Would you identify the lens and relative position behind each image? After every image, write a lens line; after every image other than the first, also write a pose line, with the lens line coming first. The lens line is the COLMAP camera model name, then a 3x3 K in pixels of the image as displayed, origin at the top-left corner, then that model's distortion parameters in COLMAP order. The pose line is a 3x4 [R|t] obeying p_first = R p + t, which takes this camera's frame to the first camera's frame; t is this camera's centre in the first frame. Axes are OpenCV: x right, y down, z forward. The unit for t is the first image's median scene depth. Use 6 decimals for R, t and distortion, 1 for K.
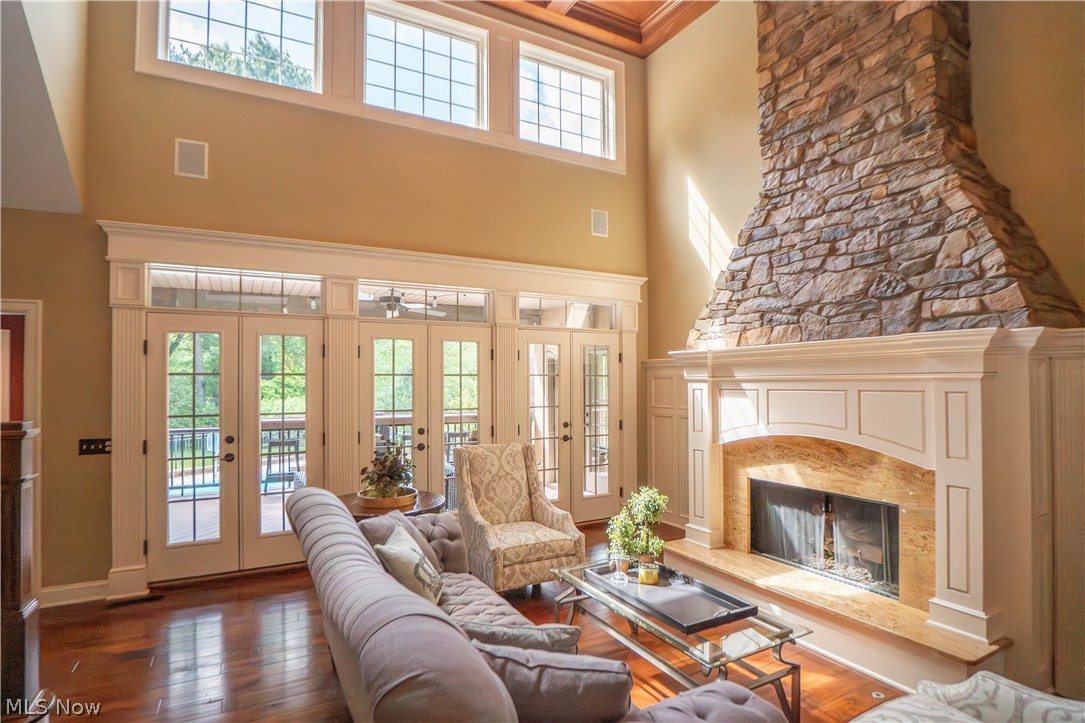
lens RADIAL K [[543.2, 0, 528.6], [0, 543.2, 365.3], [0, 0, 1]] dist [-0.033802, 0.007371]
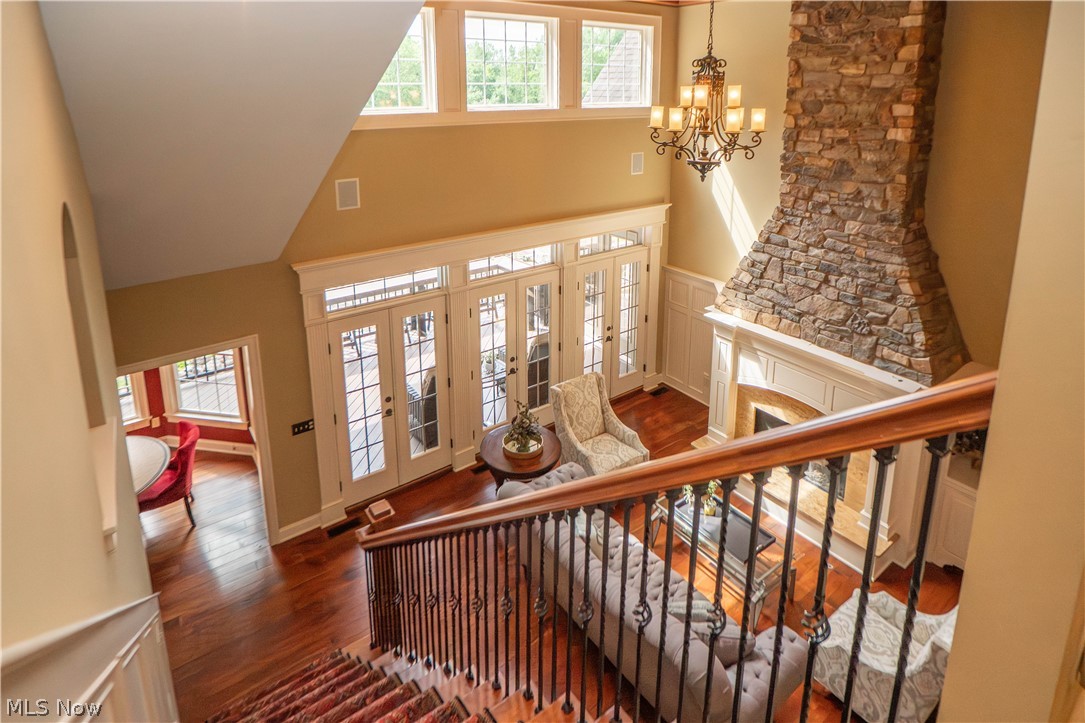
lens RADIAL K [[598.8, 0, 538.0], [0, 598.8, 180.0], [0, 0, 1]] dist [-0.017176, -0.000312]
pose [[0.990182, -0.020666, 0.138247, -0.399703], [-0.007720, 0.979416, 0.201707, -0.724960], [-0.139570, -0.200794, 0.969640, -0.389094]]
